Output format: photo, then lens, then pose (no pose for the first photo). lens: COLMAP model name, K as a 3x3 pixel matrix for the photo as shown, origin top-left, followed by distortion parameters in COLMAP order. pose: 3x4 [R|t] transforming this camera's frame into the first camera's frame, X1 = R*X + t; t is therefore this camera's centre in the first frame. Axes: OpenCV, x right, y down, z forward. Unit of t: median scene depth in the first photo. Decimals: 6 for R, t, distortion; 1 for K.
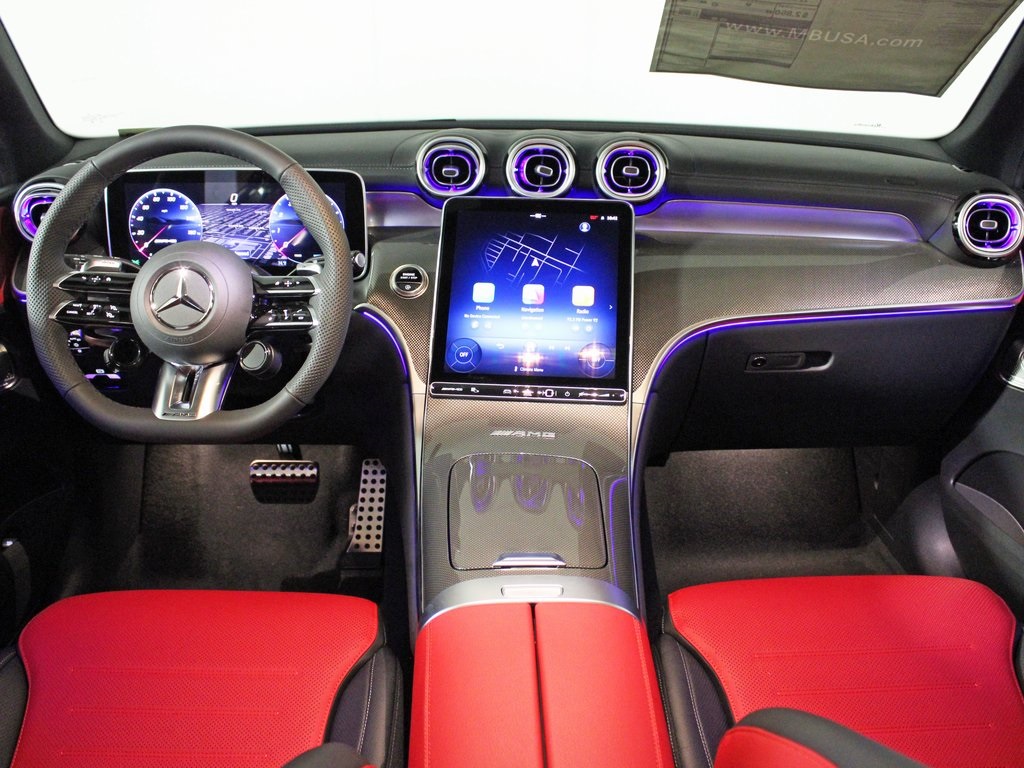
lens RADIAL K [[879.9, 0, 512.0], [0, 879.9, 384.0], [0, 0, 1]] dist [-0.149143, 0.109388]
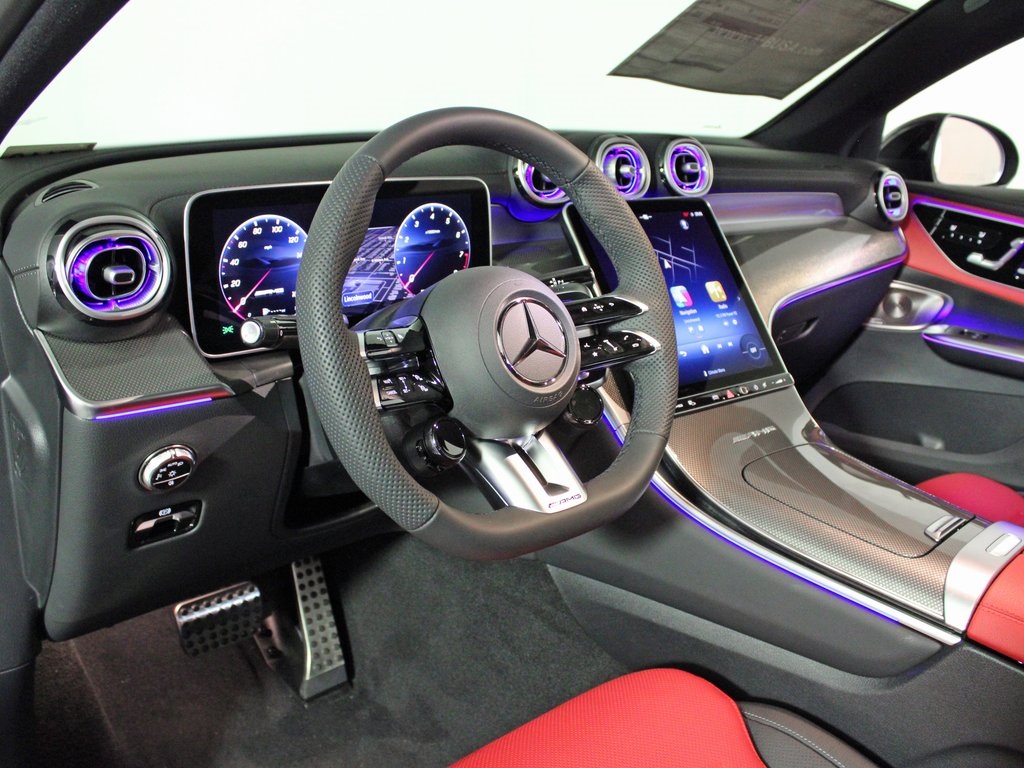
lens RADIAL K [[879.9, 0, 512.0], [0, 879.9, 384.0], [0, 0, 1]] dist [-0.149143, 0.109388]
pose [[0.777911, -0.190248, 0.598882, -0.685651], [0.218022, 0.975578, 0.026717, -0.072791], [-0.589339, 0.109786, 0.800391, 0.349098]]
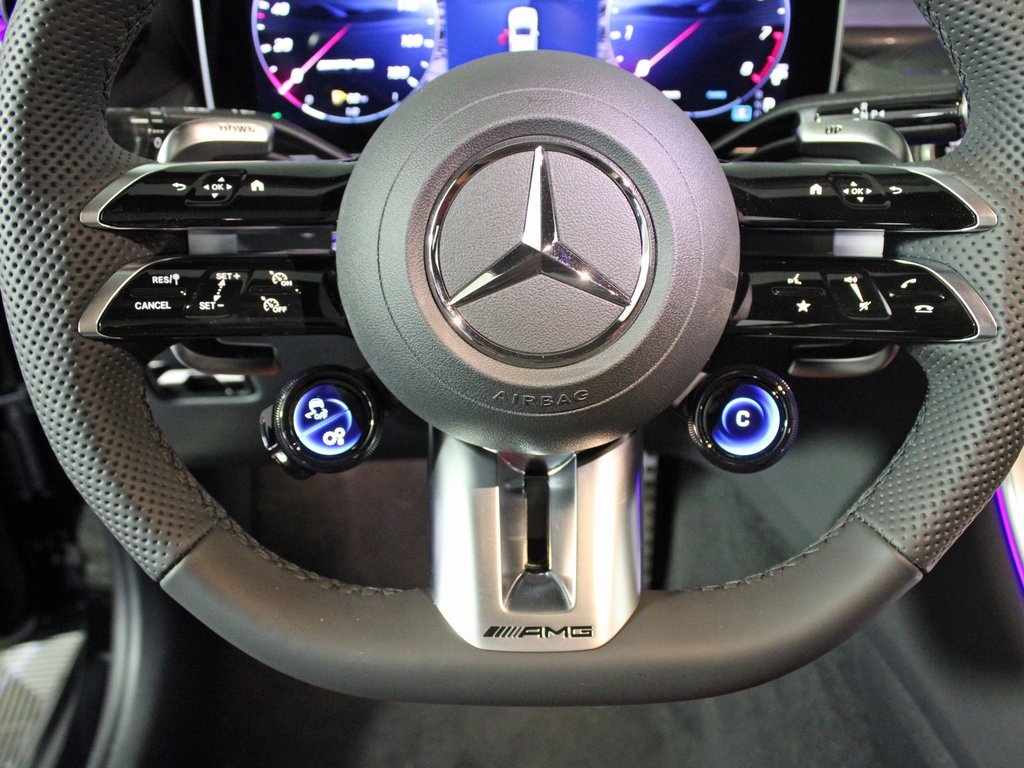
lens RADIAL K [[879.9, 0, 512.0], [0, 879.9, 384.0], [0, 0, 1]] dist [-0.149143, 0.109388]
pose [[0.998731, -0.015466, -0.047922, -0.309034], [0.023910, 0.983195, 0.180987, -0.089589], [0.044318, -0.181904, 0.982317, 0.577629]]
